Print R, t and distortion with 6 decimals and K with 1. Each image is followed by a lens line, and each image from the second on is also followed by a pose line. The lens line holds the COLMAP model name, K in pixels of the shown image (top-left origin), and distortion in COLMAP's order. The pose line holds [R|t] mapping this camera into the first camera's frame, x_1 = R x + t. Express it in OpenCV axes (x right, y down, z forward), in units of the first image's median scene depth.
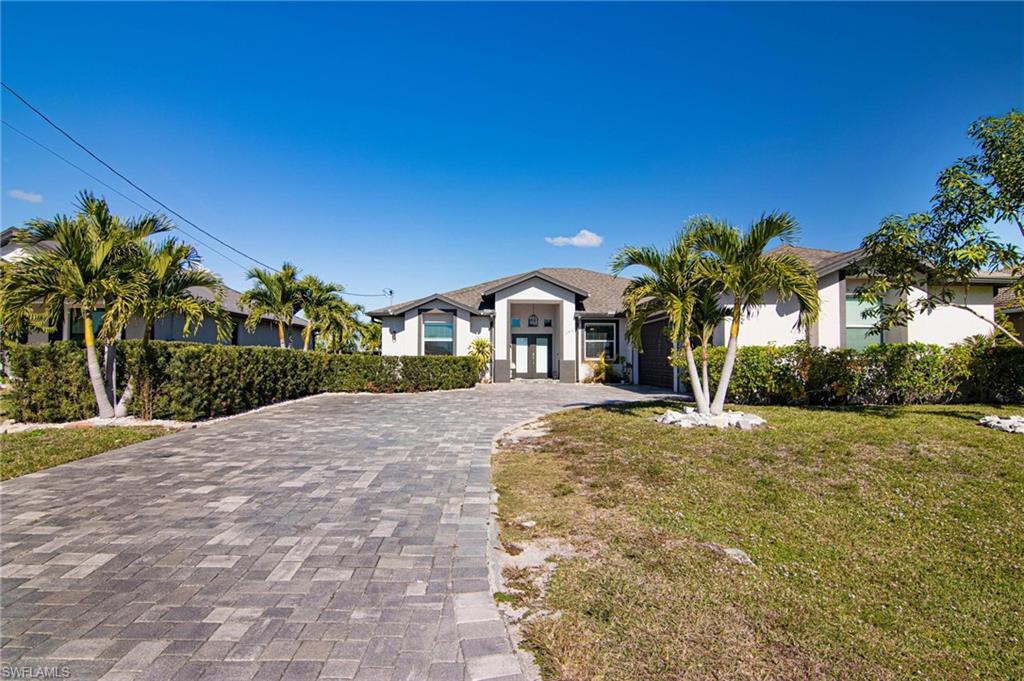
lens RADIAL K [[532.7, 0, 512.0], [0, 532.7, 340.5], [0, 0, 1]] dist [-0.019454, -0.000610]
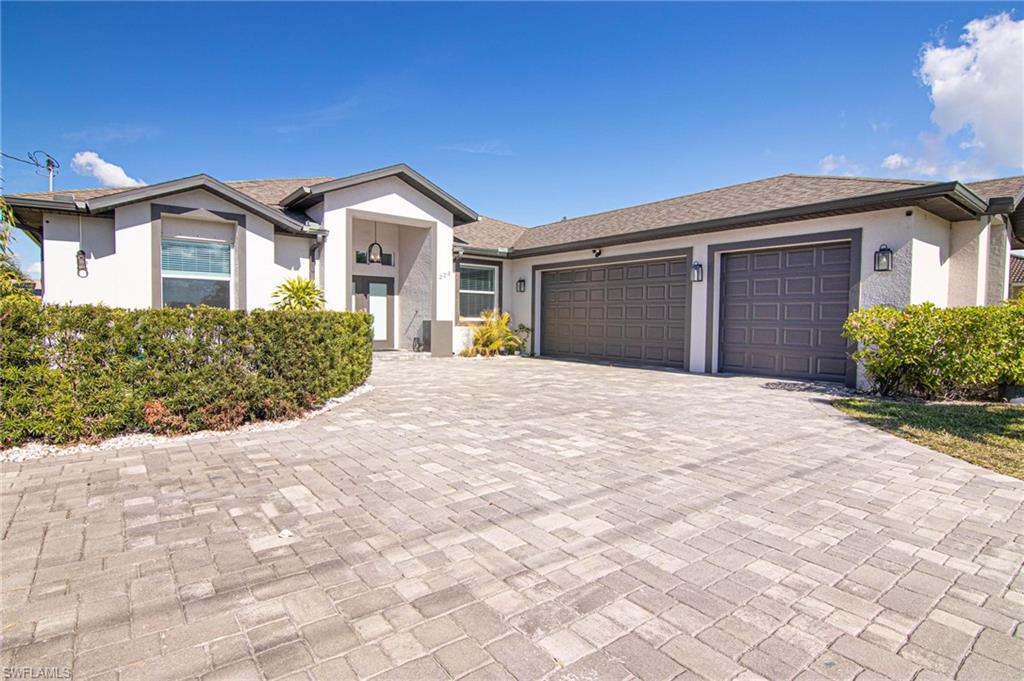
lens RADIAL K [[532.7, 0, 512.0], [0, 532.7, 340.5], [0, 0, 1]] dist [-0.019454, -0.000610]
pose [[0.800901, -0.014360, 0.598624, -0.201176], [-0.039932, 0.996206, 0.077323, 0.008497], [-0.597463, -0.085833, 0.797289, 0.453369]]
